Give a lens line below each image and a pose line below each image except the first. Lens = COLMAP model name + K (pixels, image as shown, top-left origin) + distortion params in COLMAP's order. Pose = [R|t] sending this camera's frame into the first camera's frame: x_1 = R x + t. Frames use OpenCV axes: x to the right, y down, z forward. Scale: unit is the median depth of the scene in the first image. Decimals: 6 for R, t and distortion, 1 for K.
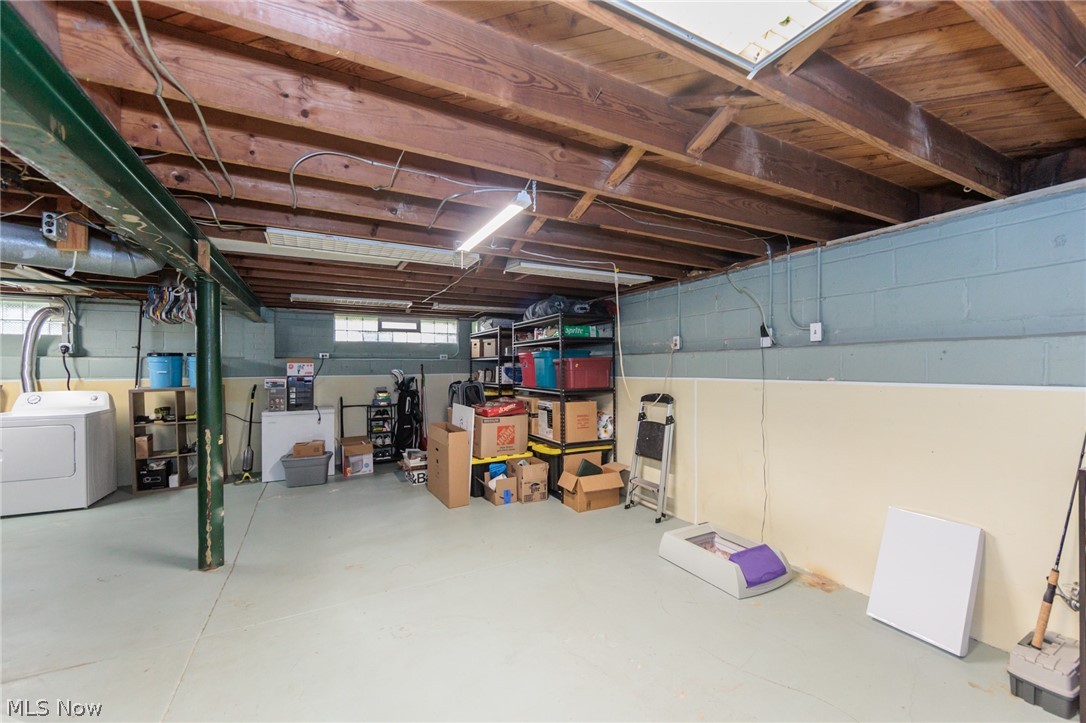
lens RADIAL K [[438.1, 0, 548.5], [0, 438.1, 366.0], [0, 0, 1]] dist [-0.002398, 0.000109]
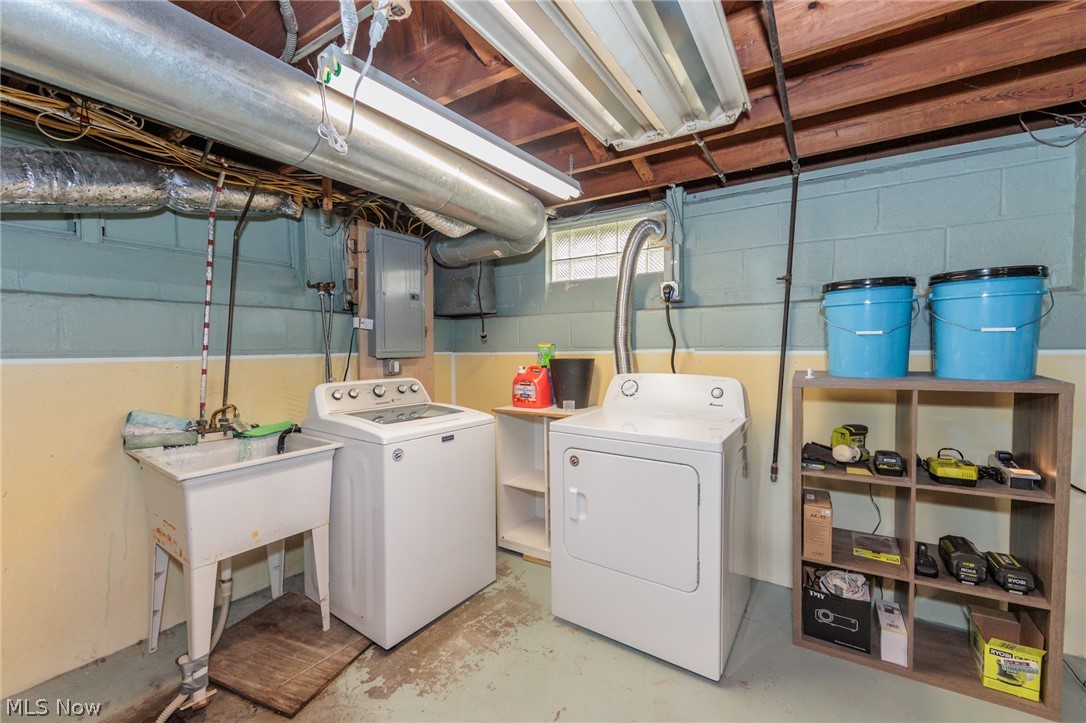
lens RADIAL K [[438.1, 0, 548.5], [0, 438.1, 366.0], [0, 0, 1]] dist [-0.002398, 0.000109]
pose [[0.498874, 0.043166, -0.865599, -0.711016], [0.008927, 0.998450, 0.054936, 0.018766], [0.866629, -0.035134, 0.497715, 0.602769]]
